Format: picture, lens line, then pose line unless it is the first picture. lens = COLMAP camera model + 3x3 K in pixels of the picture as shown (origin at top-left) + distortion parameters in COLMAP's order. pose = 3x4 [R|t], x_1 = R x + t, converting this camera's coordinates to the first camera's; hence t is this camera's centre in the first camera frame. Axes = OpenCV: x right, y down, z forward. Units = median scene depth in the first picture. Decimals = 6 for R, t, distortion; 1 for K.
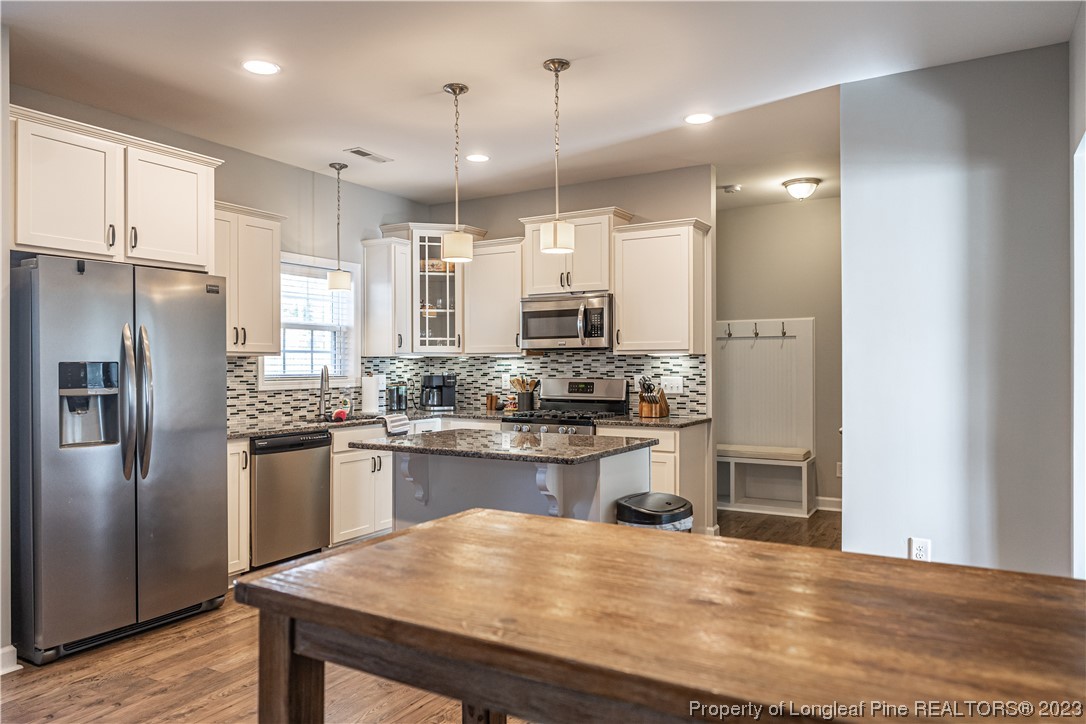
lens RADIAL K [[741.7, 0, 542.6], [0, 741.7, 362.4], [0, 0, 1]] dist [0.001868, -0.000228]
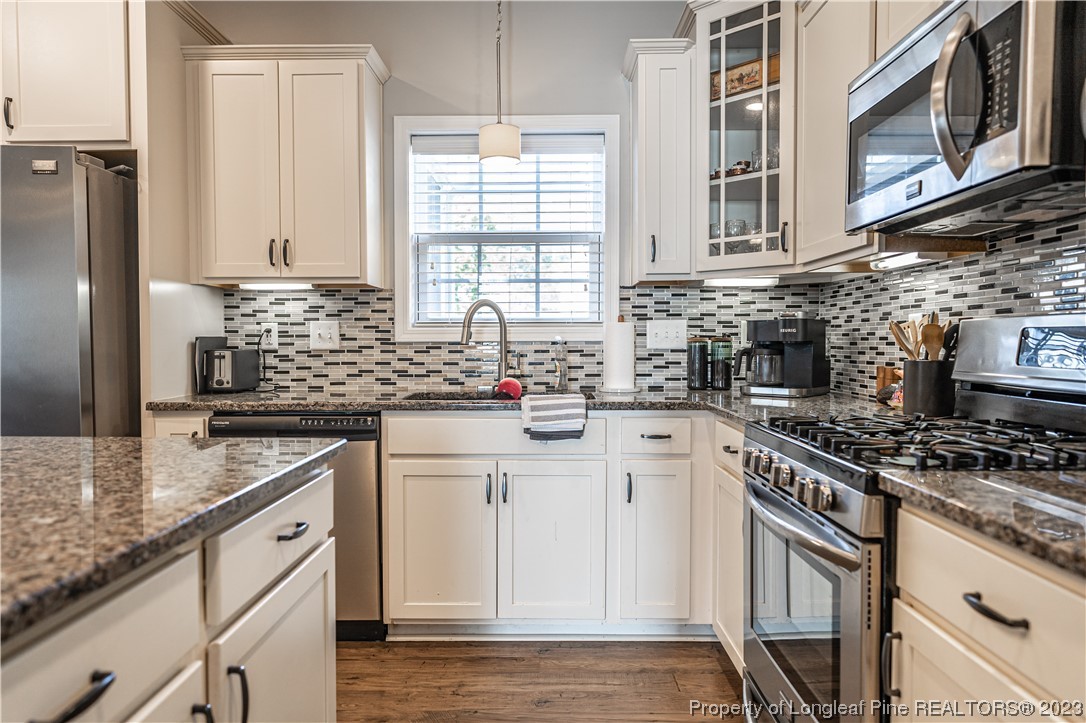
lens RADIAL K [[741.7, 0, 539.3], [0, 741.7, 362.7], [0, 0, 1]] dist [0.001868, -0.000228]
pose [[0.485456, 0.028427, -0.873799, 0.224531], [0.003021, 0.999411, 0.034192, 0.032770], [0.874256, -0.019238, 0.485084, 0.756101]]
